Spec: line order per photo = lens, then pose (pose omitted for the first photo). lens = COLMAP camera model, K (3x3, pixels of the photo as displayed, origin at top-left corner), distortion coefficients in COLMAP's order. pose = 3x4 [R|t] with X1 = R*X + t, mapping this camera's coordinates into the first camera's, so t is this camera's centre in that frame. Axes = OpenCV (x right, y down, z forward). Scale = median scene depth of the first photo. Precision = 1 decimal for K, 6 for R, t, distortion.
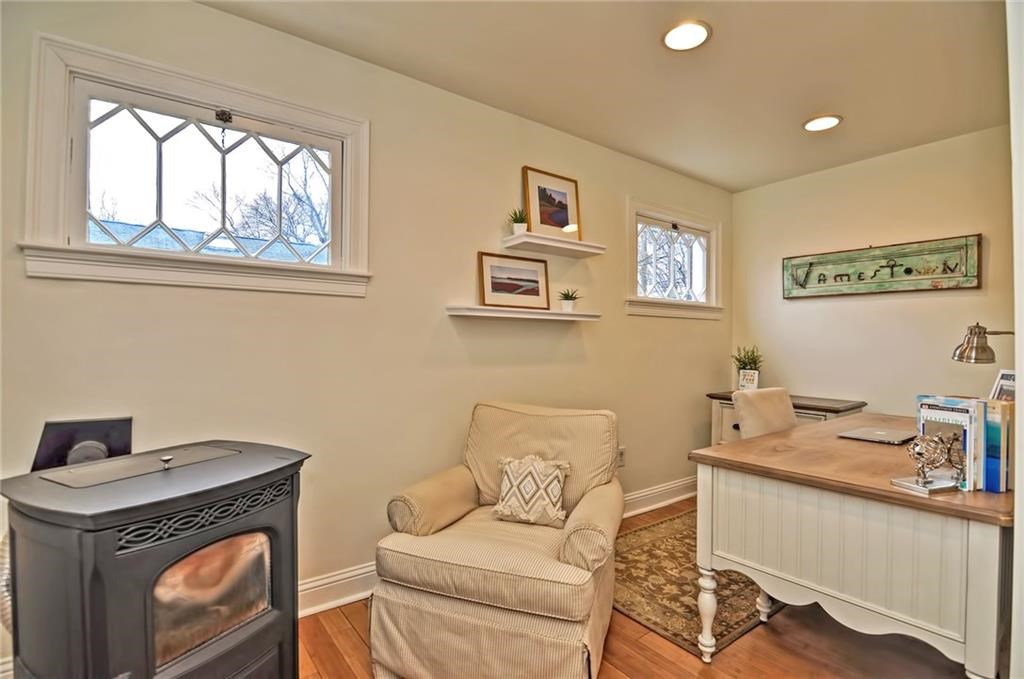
lens RADIAL K [[494.4, 0, 510.4], [0, 494.4, 343.1], [0, 0, 1]] dist [-0.005360, -0.009852]
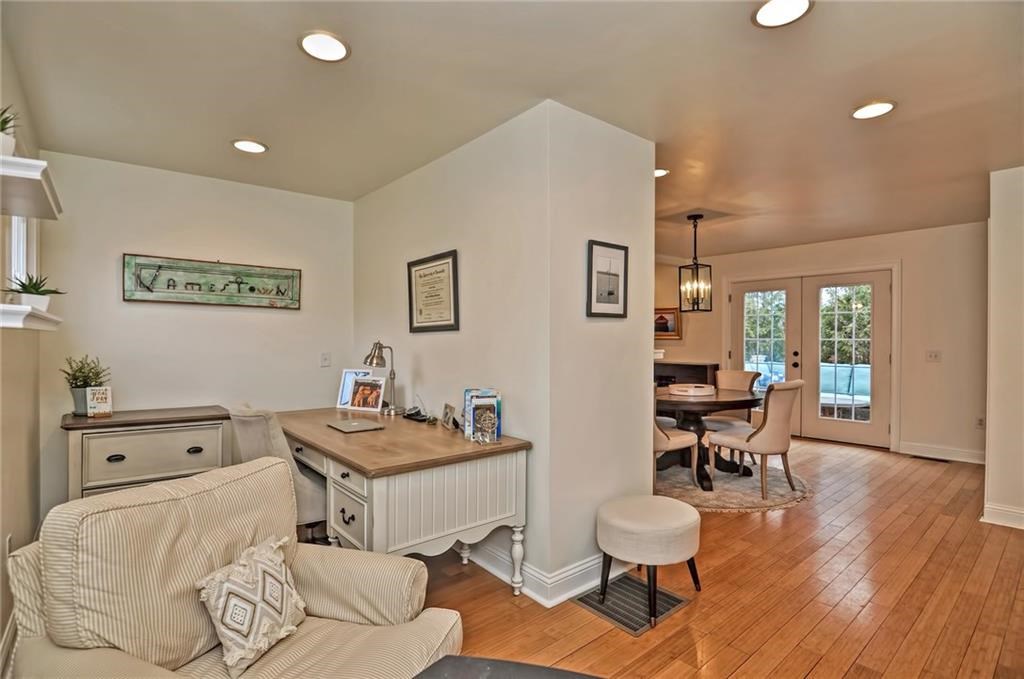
lens RADIAL K [[494.4, 0, 509.0], [0, 494.4, 343.2], [0, 0, 1]] dist [-0.005360, -0.009852]
pose [[-0.052295, -0.014895, 0.998521, -0.457917], [-0.008106, 0.999862, 0.014491, -0.044598], [-0.998599, -0.007336, -0.052408, 0.499062]]
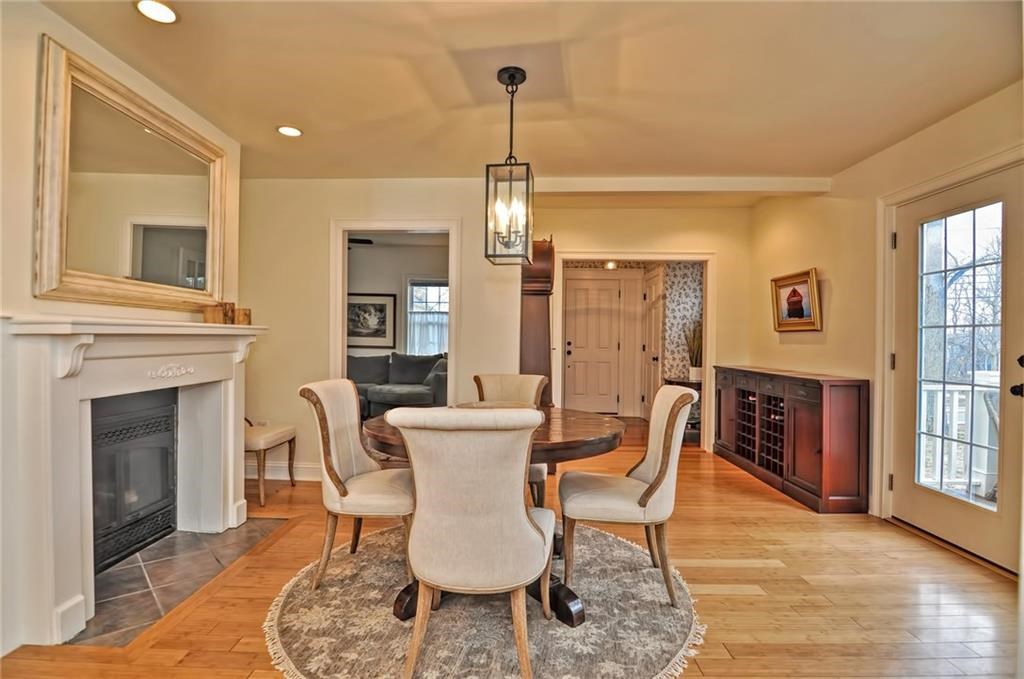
lens RADIAL K [[494.4, 0, 511.5], [0, 494.4, 342.6], [0, 0, 1]] dist [-0.005360, -0.009852]
pose [[0.613198, 0.001208, 0.789929, 0.513048], [-0.016484, 0.999801, 0.011267, -0.001419], [-0.789758, -0.019930, 0.613095, -0.751916]]
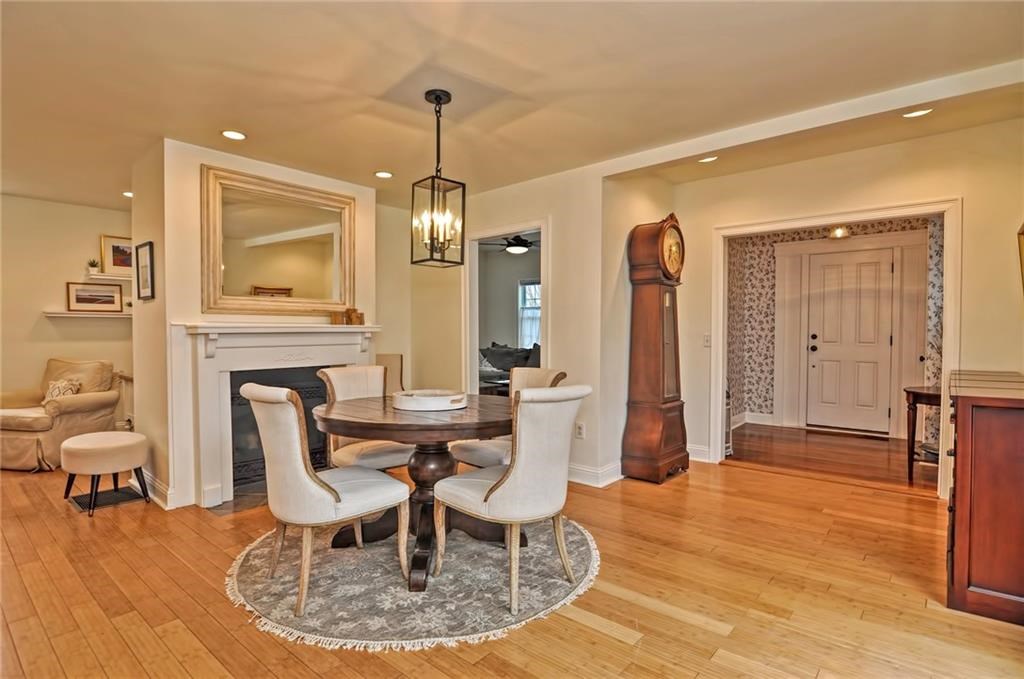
lens RADIAL K [[520.0, 0, 509.0], [0, 520.0, 342.0], [0, 0, 1]] dist [-0.005051, -0.005074]
pose [[0.977285, -0.004990, 0.211871, 1.107985], [-0.001220, 0.999574, 0.029171, -0.012337], [-0.211927, -0.028767, 0.976862, -1.236171]]
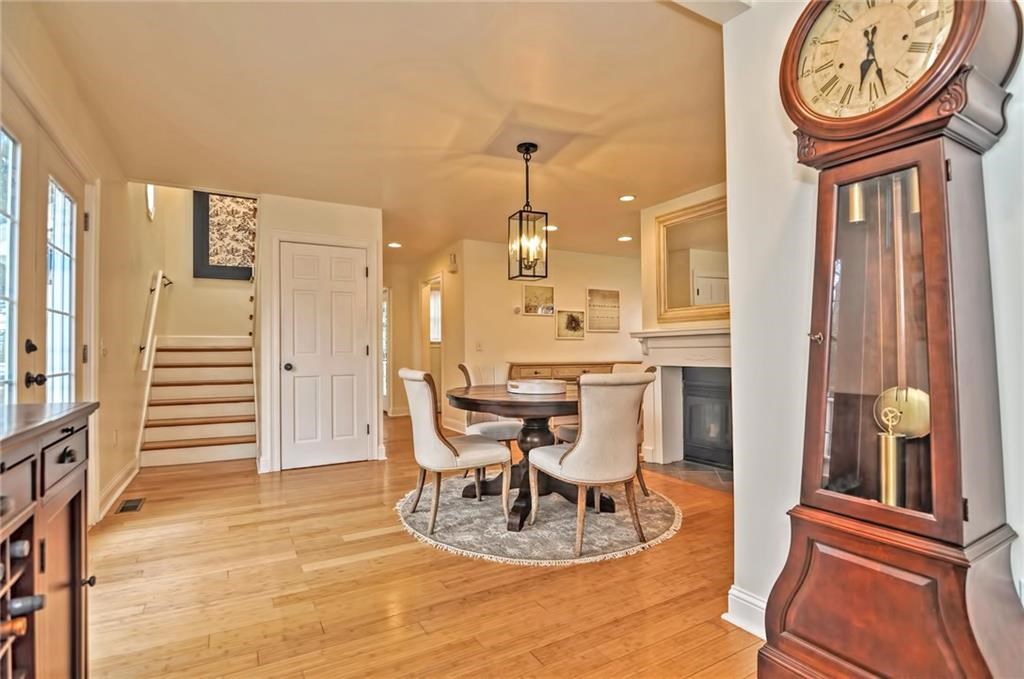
lens RADIAL K [[494.4, 0, 509.6], [0, 494.4, 341.5], [0, 0, 1]] dist [-0.005360, -0.009852]
pose [[-0.122850, -0.018821, -0.992247, 2.391986], [0.014987, 0.999671, -0.020817, 0.045132], [0.992312, -0.017429, -0.122528, -0.120078]]
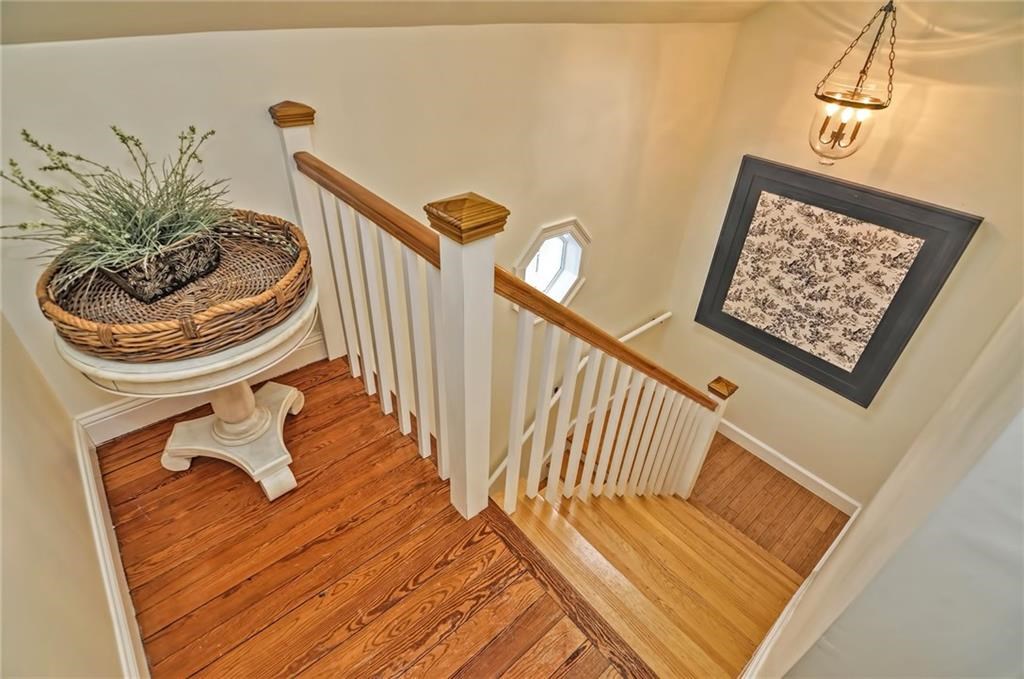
lens RADIAL K [[494.4, 0, 510.0], [0, 494.4, 337.6], [0, 0, 1]] dist [-0.005360, -0.009852]
pose [[-0.996909, -0.003969, -0.078464, 0.902461], [-0.048571, 0.816129, 0.575825, -1.106246], [0.061751, 0.577857, -0.813799, -0.723731]]
